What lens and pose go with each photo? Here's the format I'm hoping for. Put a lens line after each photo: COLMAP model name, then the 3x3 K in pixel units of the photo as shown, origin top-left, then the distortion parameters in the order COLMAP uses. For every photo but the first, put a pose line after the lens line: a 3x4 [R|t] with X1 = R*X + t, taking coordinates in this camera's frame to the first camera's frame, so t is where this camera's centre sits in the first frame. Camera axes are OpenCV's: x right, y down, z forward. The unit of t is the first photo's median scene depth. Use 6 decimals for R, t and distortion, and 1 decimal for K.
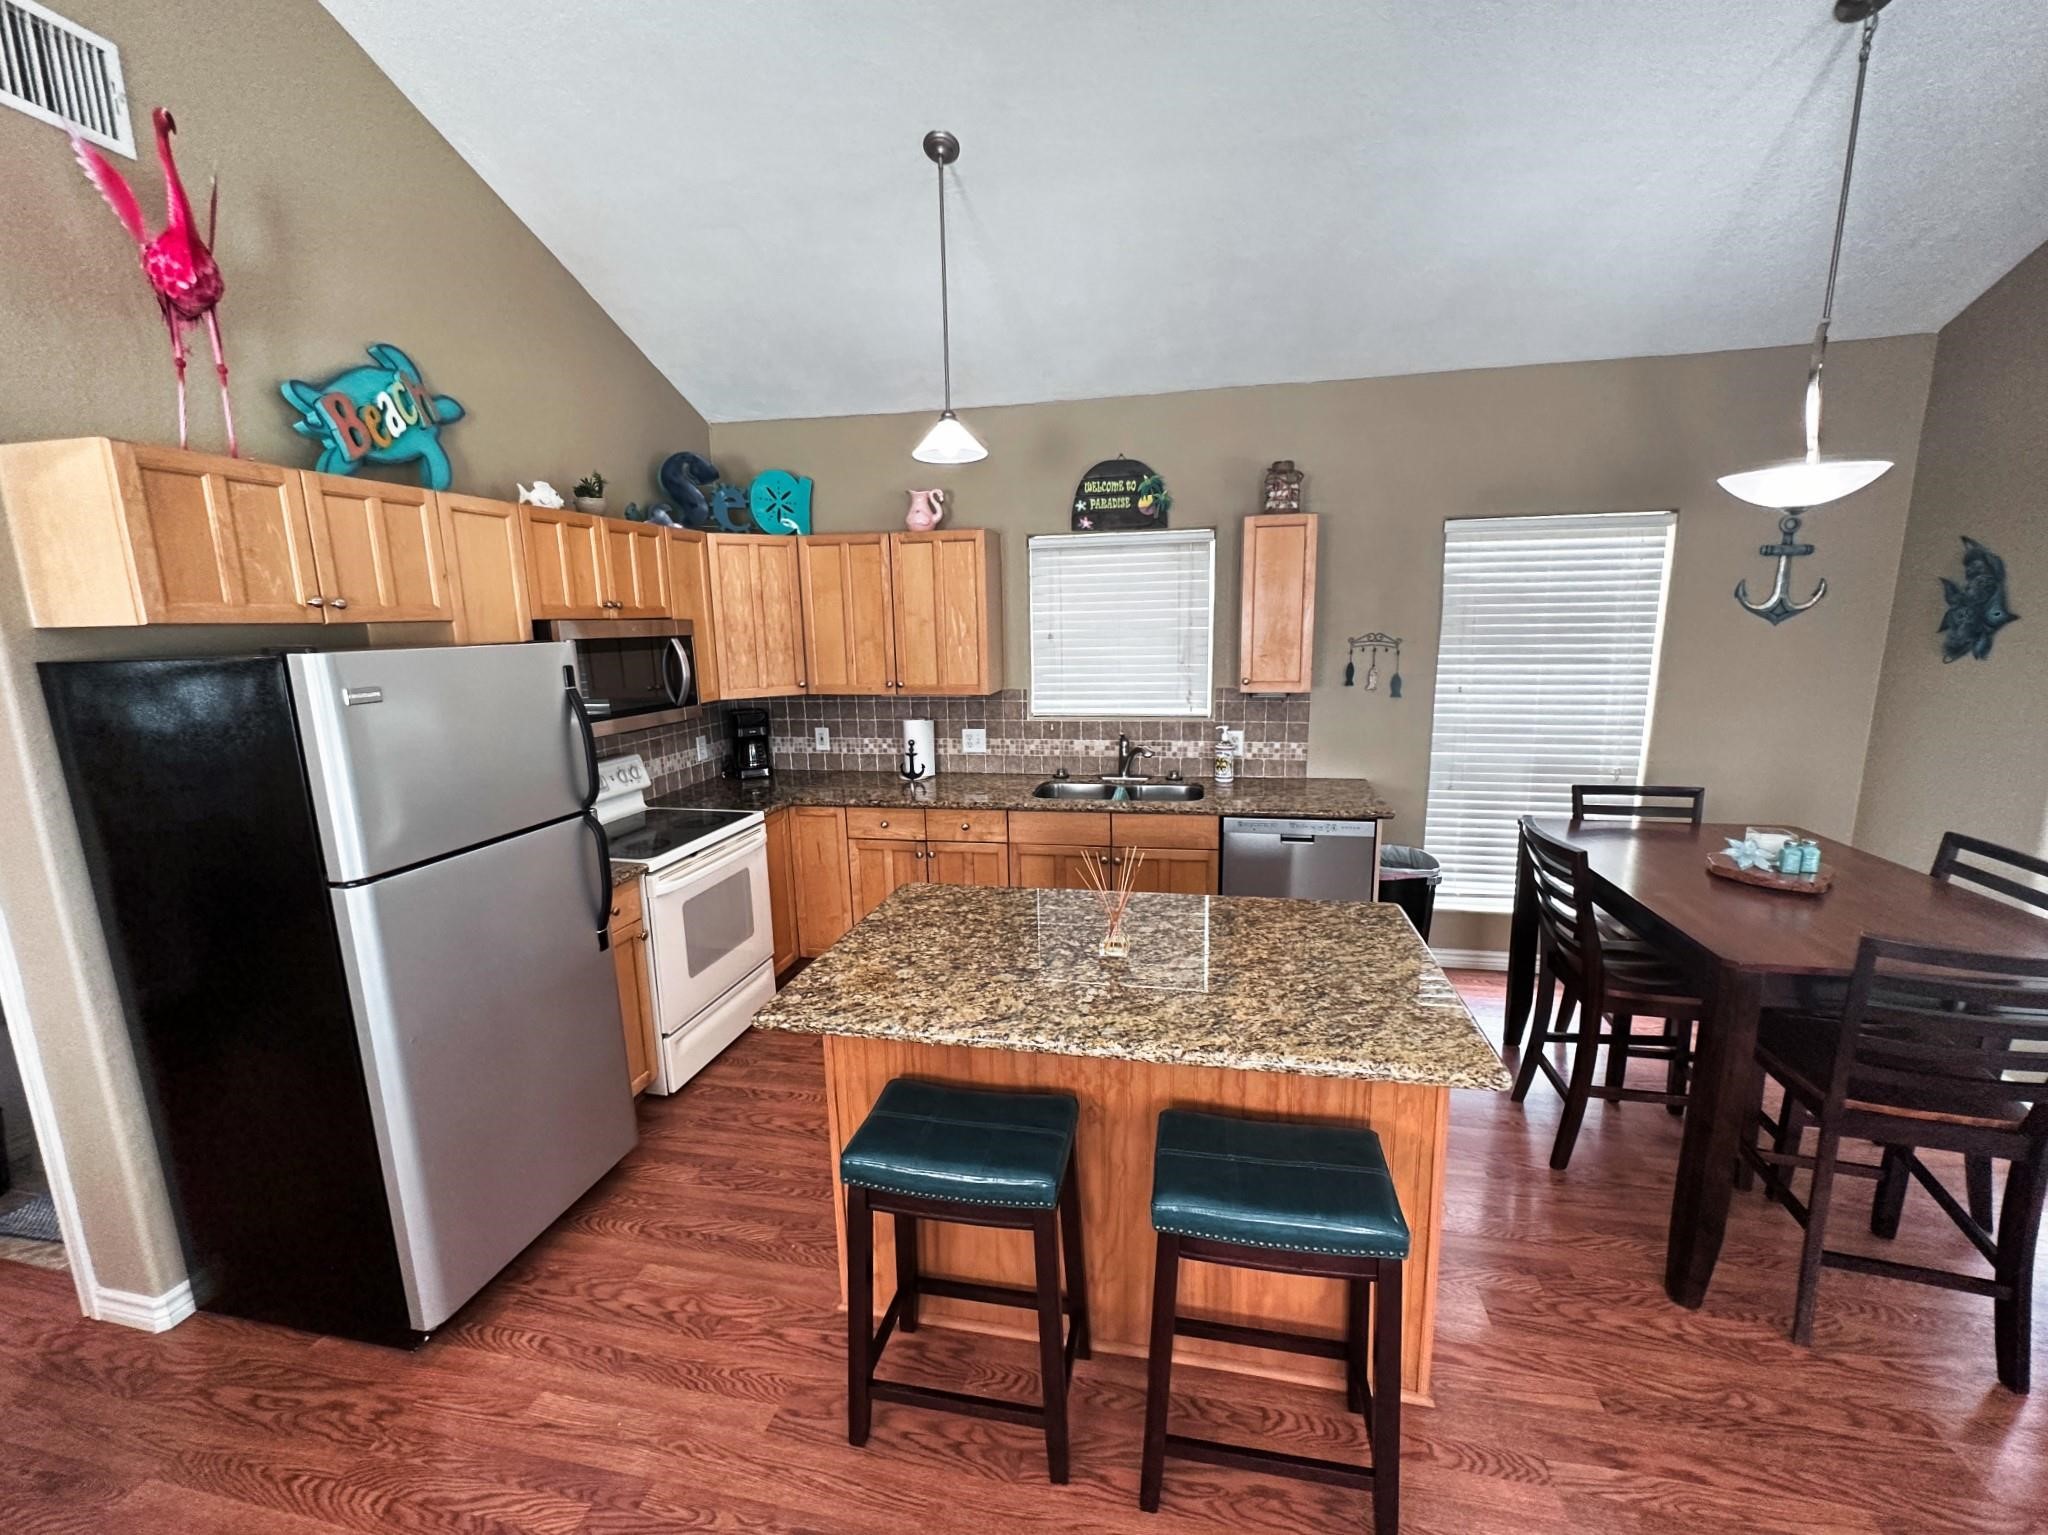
lens RADIAL K [[835.7, 0, 1024.0], [0, 835.7, 767.5], [0, 0, 1]] dist [-0.003618, -0.000425]
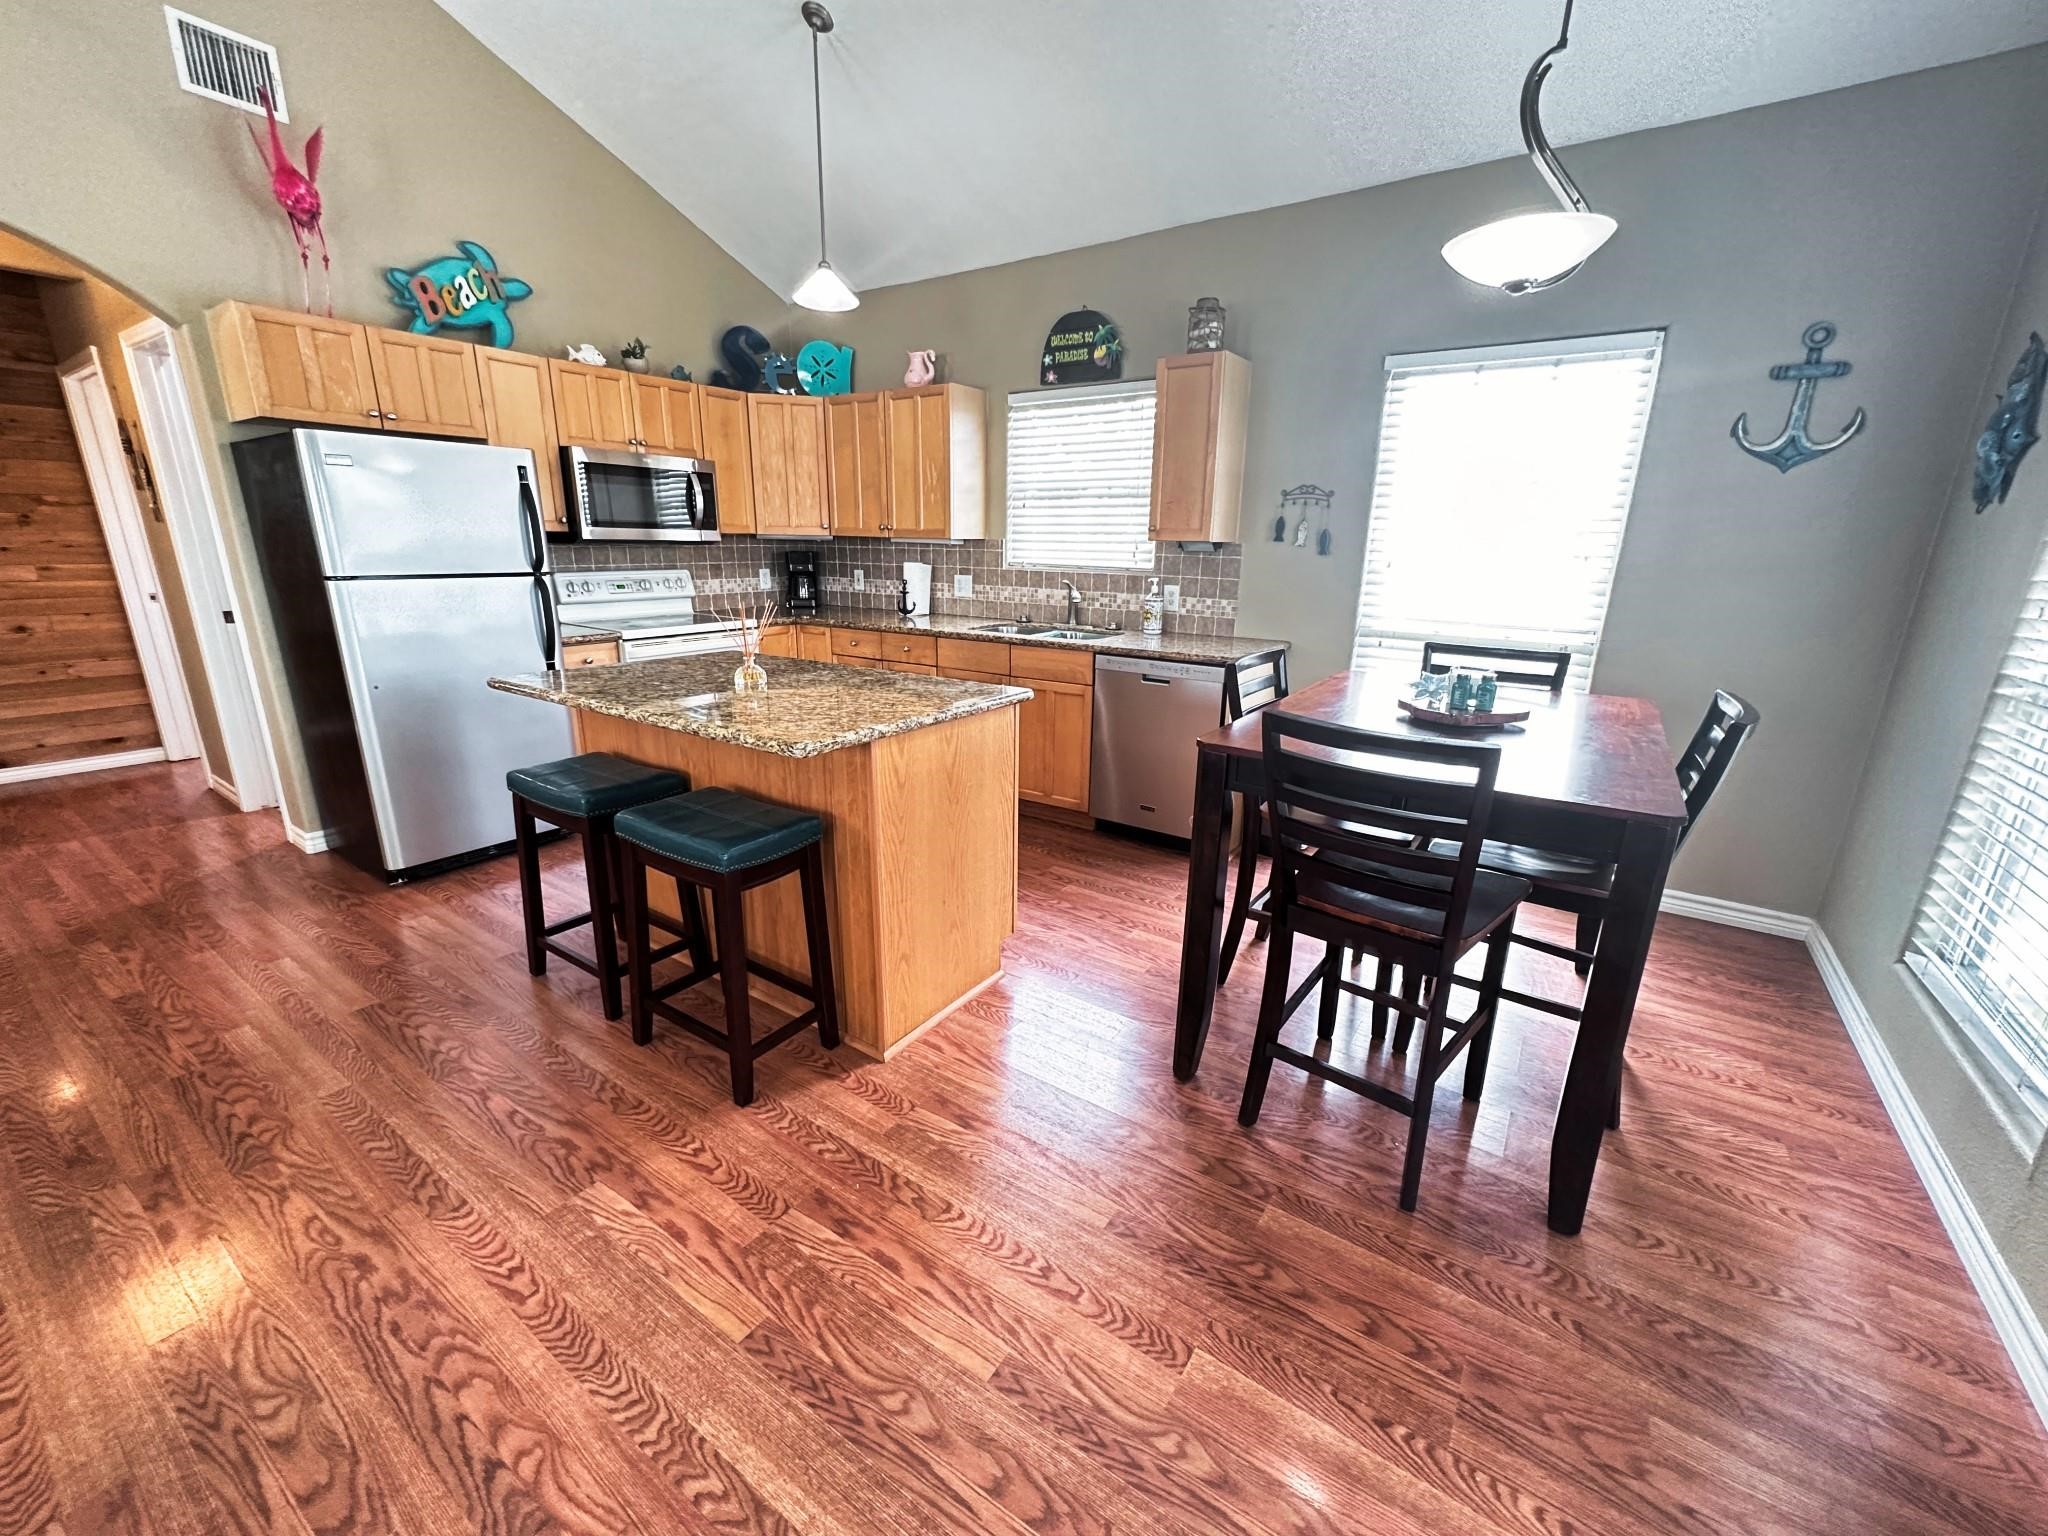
lens RADIAL K [[813.6, 0, 1024.0], [0, 813.6, 768.0], [0, 0, 1]] dist [-0.003223, -0.000363]
pose [[0.923641, 0.138622, -0.357312, 0.488545], [-0.103899, 0.987951, 0.114710, 0.083965], [0.368908, -0.068826, 0.926914, -0.001313]]
